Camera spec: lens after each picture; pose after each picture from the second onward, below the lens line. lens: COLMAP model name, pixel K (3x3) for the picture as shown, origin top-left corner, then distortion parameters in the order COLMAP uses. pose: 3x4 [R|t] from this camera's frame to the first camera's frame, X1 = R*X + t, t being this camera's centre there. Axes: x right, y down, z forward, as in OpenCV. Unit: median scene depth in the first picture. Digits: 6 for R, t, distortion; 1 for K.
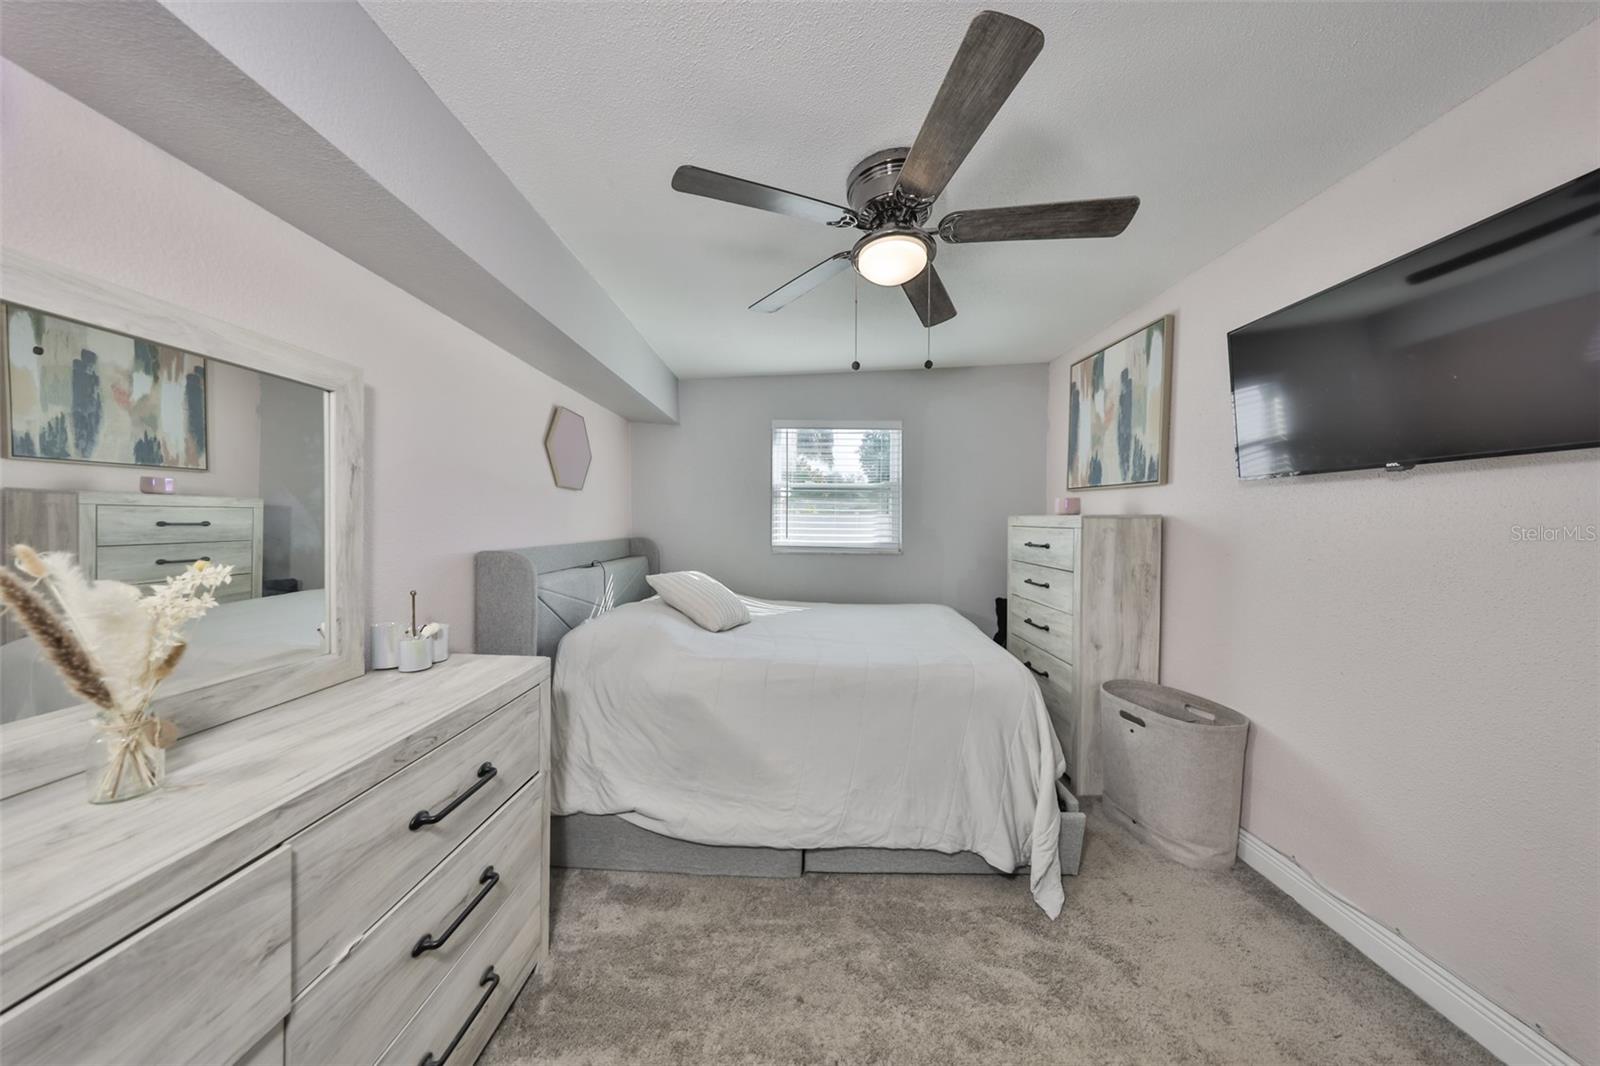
lens RADIAL K [[485.0, 0, 800.0], [0, 485.0, 533.0], [0, 0, 1]] dist [0.000561, 0.000005]
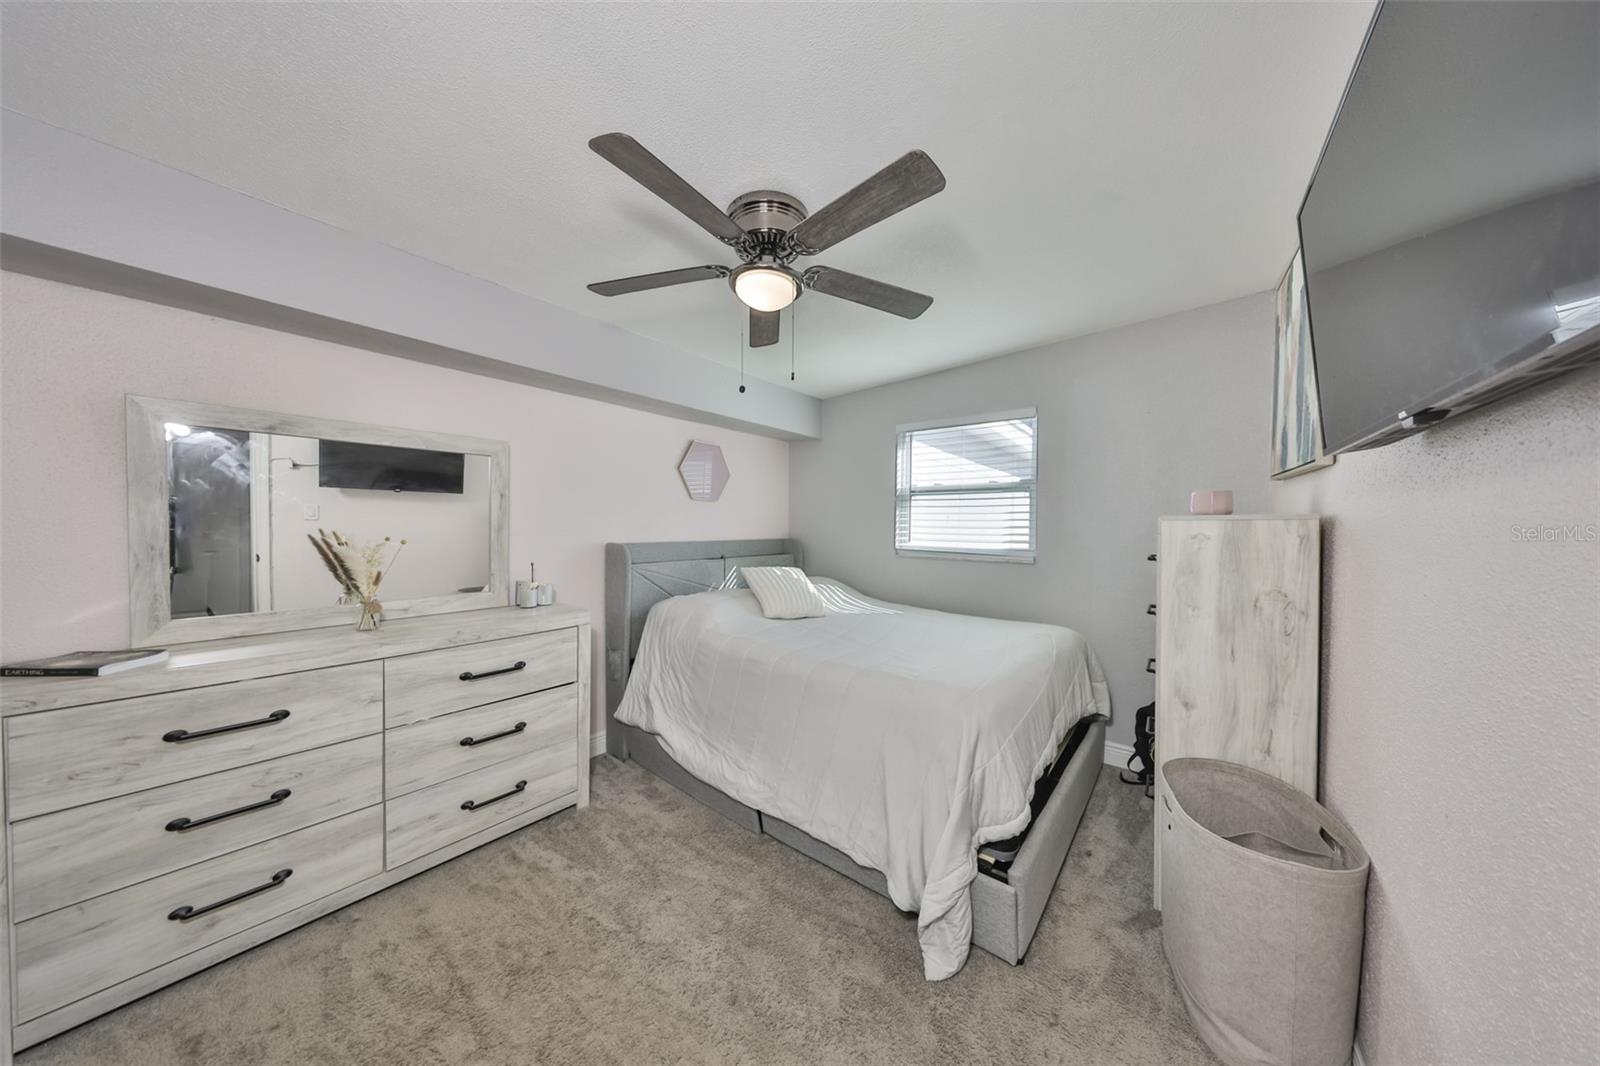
lens RADIAL K [[485.0, 0, 800.0], [0, 485.0, 533.0], [0, 0, 1]] dist [0.000561, 0.000005]
pose [[0.792675, 0.011173, -0.609542, 0.758097], [-0.017654, 0.999833, -0.004632, 0.001423], [0.609389, 0.014432, 0.792740, 0.138366]]
